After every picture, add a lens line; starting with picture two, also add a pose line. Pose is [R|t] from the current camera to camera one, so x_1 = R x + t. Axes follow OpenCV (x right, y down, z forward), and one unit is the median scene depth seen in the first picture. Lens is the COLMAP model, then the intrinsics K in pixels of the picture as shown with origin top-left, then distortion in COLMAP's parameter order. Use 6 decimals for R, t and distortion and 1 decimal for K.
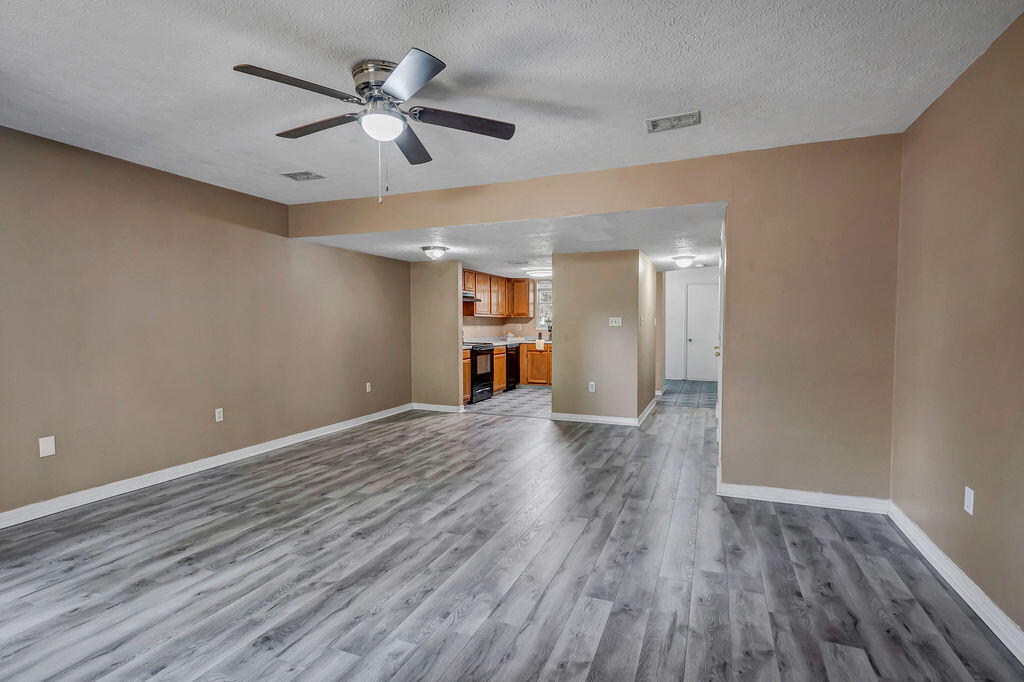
lens RADIAL K [[509.2, 0, 507.1], [0, 509.2, 341.7], [0, 0, 1]] dist [0.000918, 0.000470]
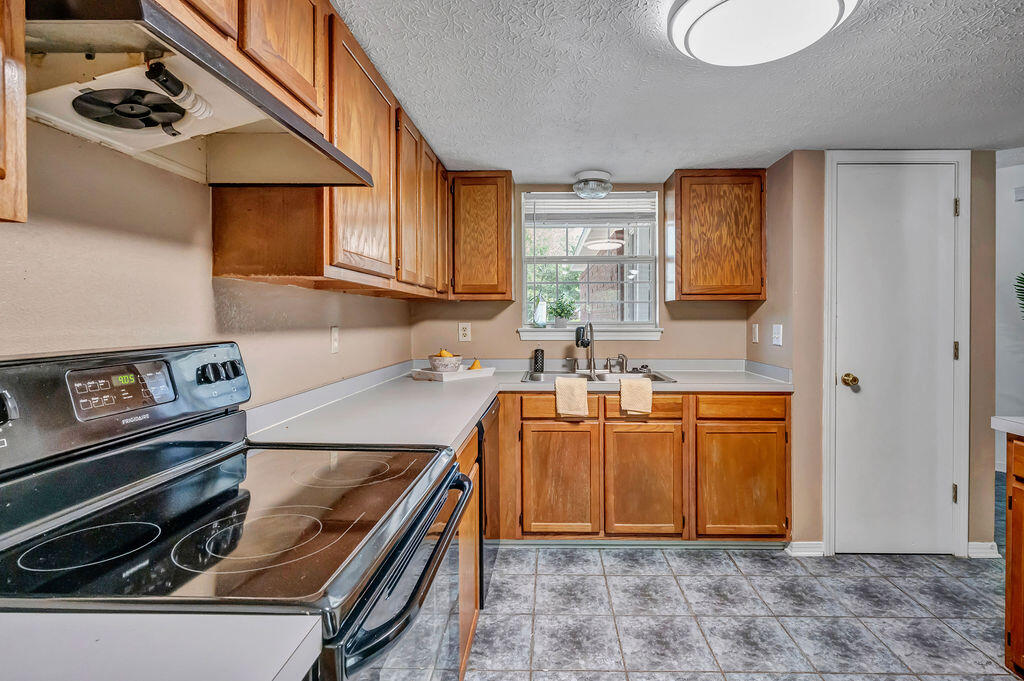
lens RADIAL K [[509.2, 0, 538.5], [0, 509.2, 322.9], [0, 0, 1]] dist [0.000918, 0.000470]
pose [[0.929435, -0.005428, 0.368947, -0.115006], [0.016271, 0.999522, -0.026285, -0.056974], [-0.368628, 0.030433, 0.929079, 1.553844]]
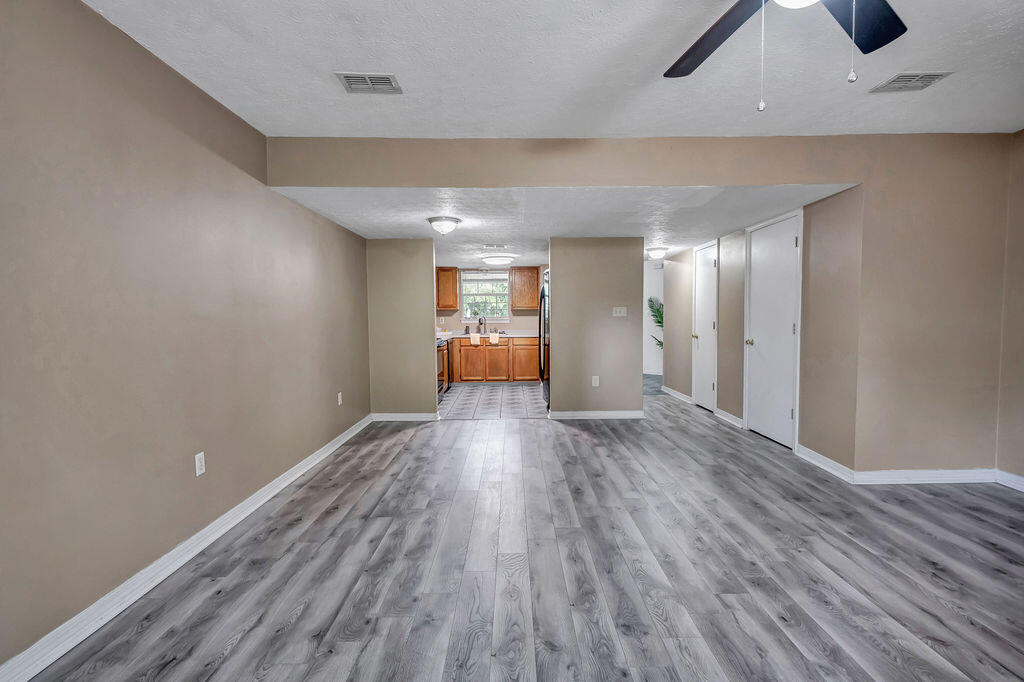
lens RADIAL K [[484.6, 0, 518.0], [0, 484.6, 338.6], [0, 0, 1]] dist [0.001770, -0.000658]
pose [[0.919252, -0.022950, 0.393001, -0.439429], [0.021540, 0.999736, 0.007998, 0.000161], [-0.393081, 0.001113, 0.919503, 0.325047]]
